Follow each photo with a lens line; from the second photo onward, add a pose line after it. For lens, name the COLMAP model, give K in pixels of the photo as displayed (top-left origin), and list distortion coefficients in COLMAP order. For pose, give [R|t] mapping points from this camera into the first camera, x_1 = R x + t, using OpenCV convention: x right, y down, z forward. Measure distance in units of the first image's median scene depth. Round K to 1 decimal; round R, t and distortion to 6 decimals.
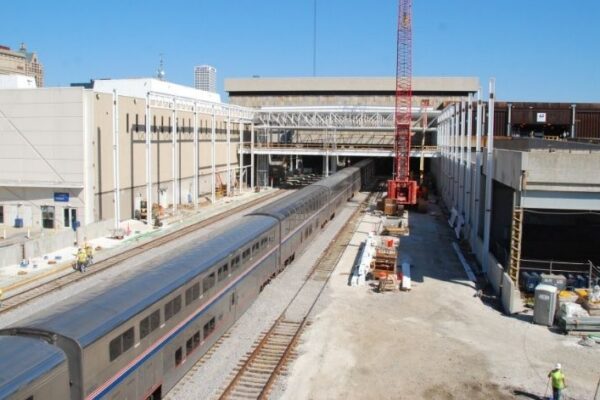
lens RADIAL K [[542.7, 0, 300.0], [0, 542.7, 200.0], [0, 0, 1]] dist [-0.089285, 0.000570]
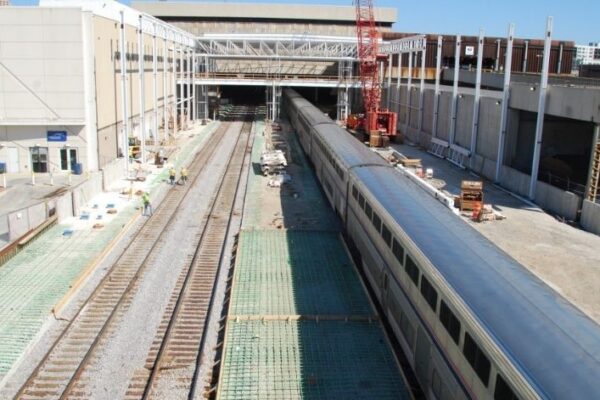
lens RADIAL K [[542.7, 0, 300.0], [0, 542.7, 200.0], [0, 0, 1]] dist [-0.089285, 0.000570]
pose [[0.967555, -0.047917, 0.248074, -0.256596], [0.015643, 0.991329, 0.130469, -0.008188], [-0.252174, -0.122356, 0.959915, 0.050081]]
